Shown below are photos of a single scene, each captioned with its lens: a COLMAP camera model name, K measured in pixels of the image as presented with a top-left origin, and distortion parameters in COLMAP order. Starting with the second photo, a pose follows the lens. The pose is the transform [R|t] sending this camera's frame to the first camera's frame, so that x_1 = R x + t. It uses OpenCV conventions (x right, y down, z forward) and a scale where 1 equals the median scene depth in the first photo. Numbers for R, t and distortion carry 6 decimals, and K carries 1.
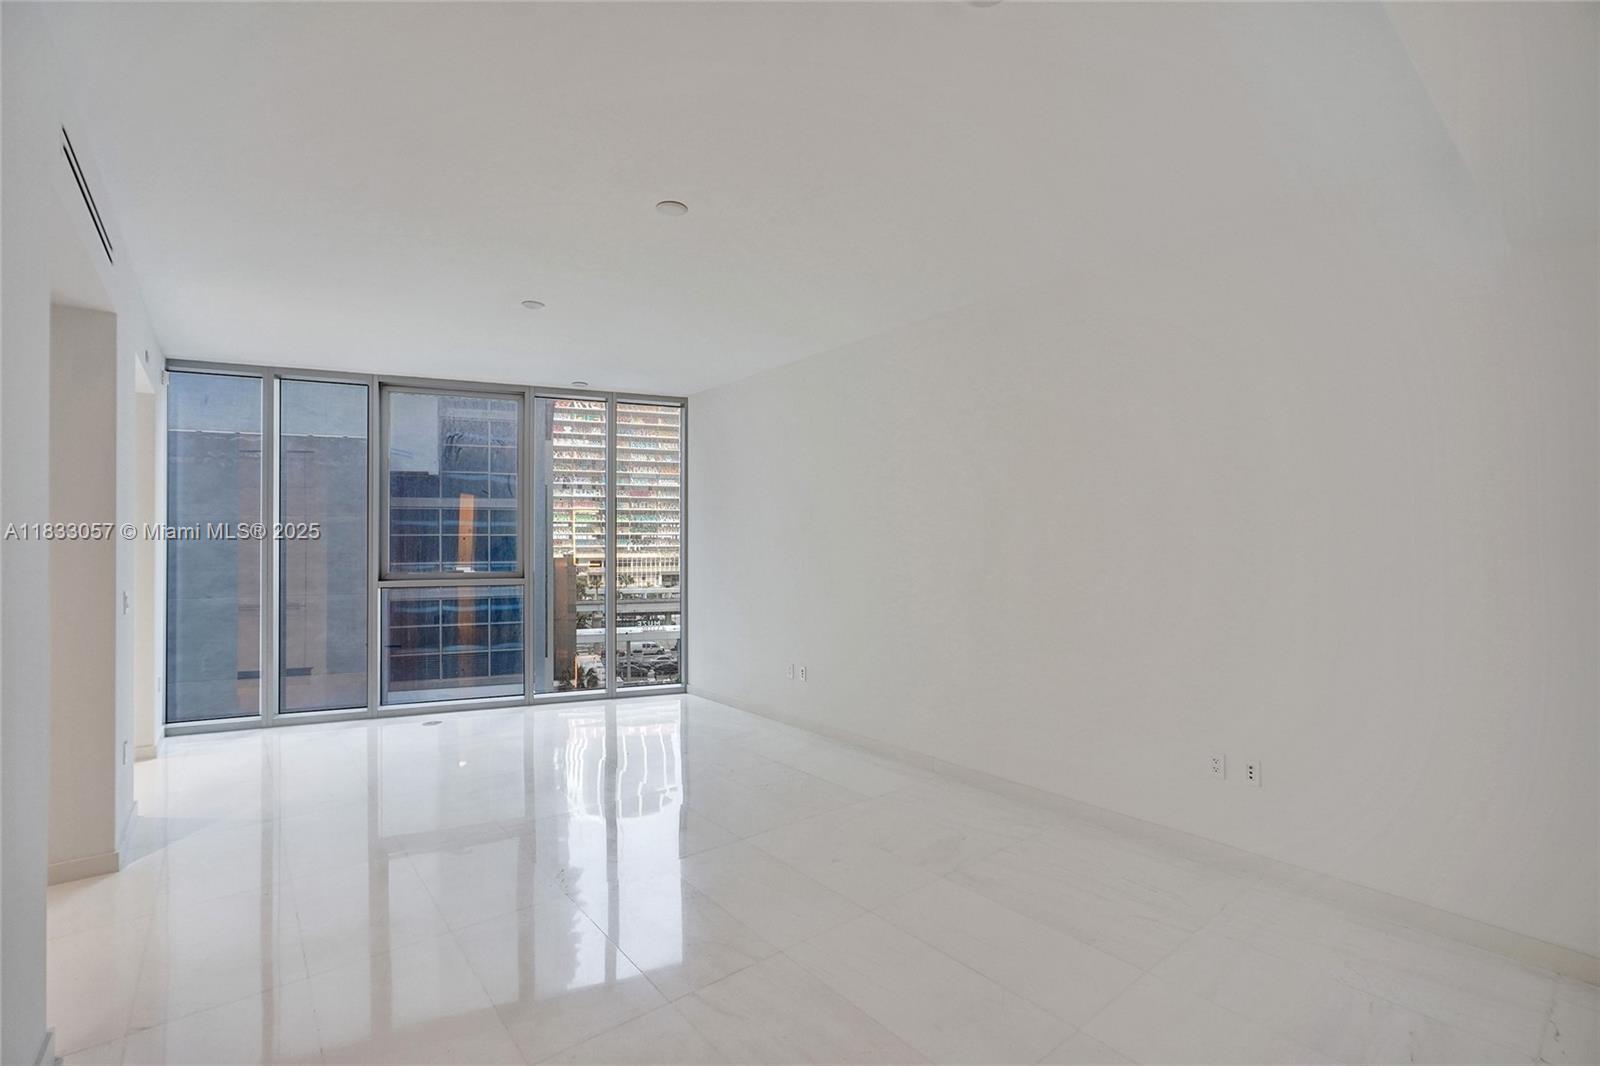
lens RADIAL K [[699.9, 0, 799.0], [0, 699.9, 540.2], [0, 0, 1]] dist [0.003569, 0.000912]
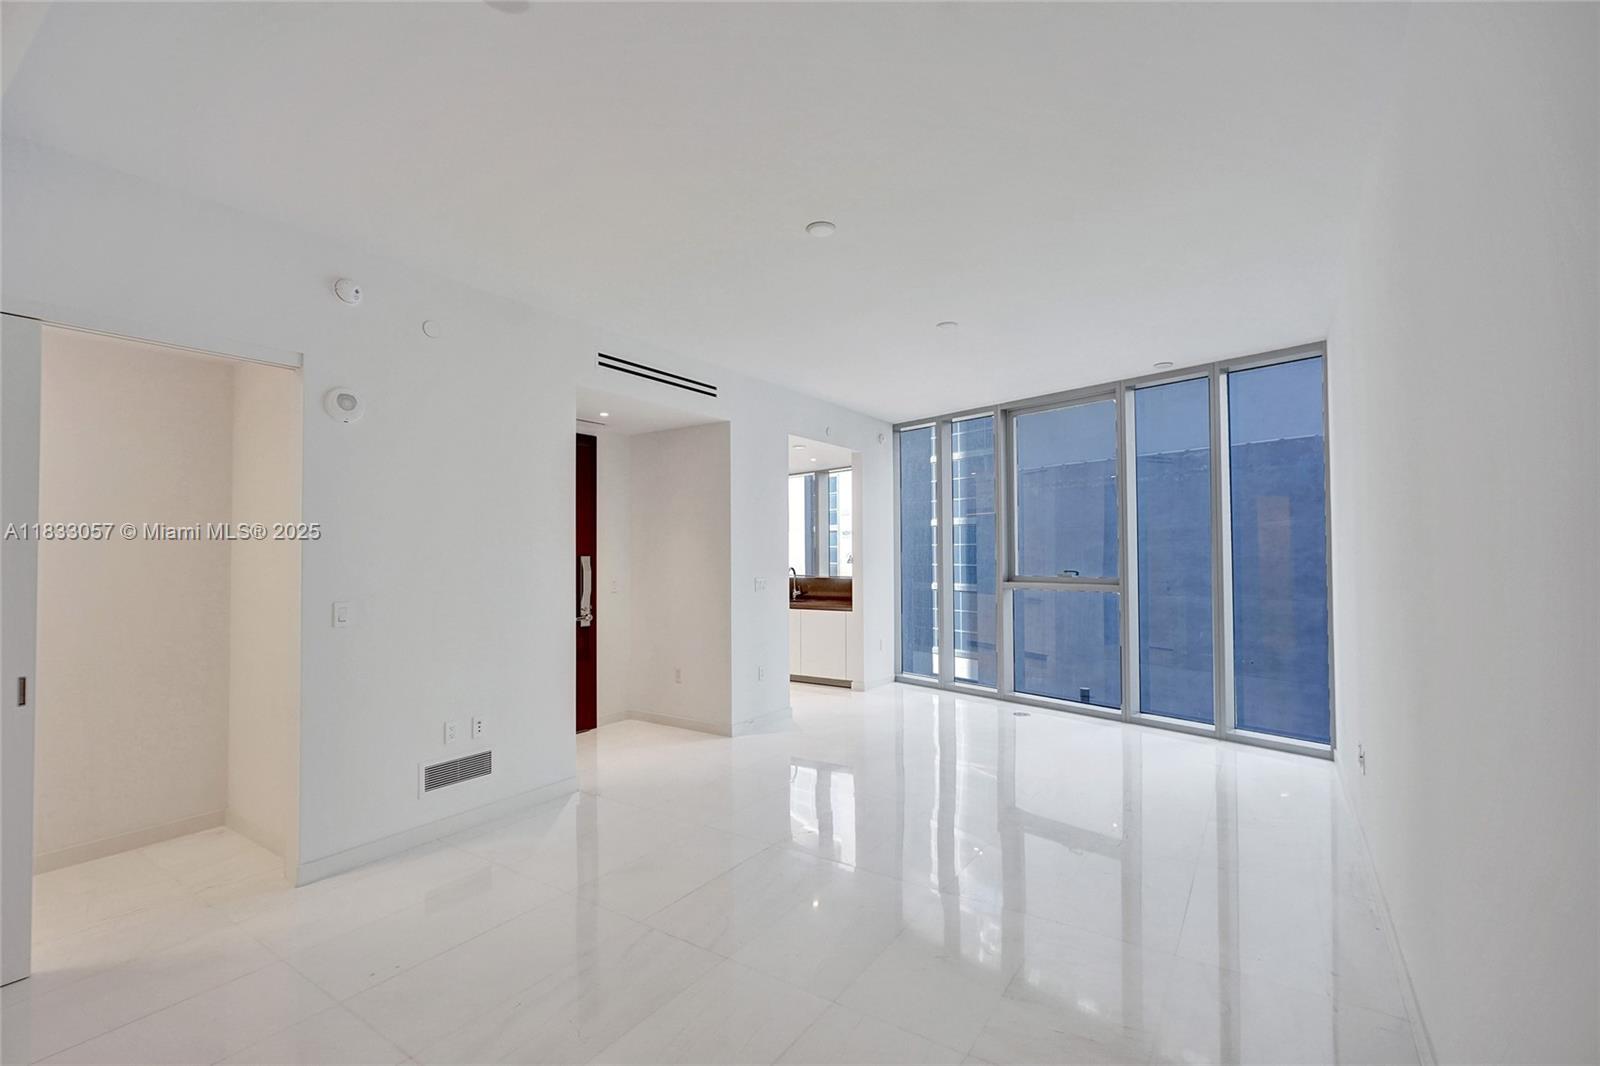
lens RADIAL K [[699.9, 0, 799.0], [0, 699.9, 540.2], [0, 0, 1]] dist [0.003569, 0.000912]
pose [[0.330342, -0.015496, -0.943734, 0.349218], [0.009164, 0.999871, -0.013210, 0.001375], [0.943817, -0.004285, 0.330441, 0.278962]]
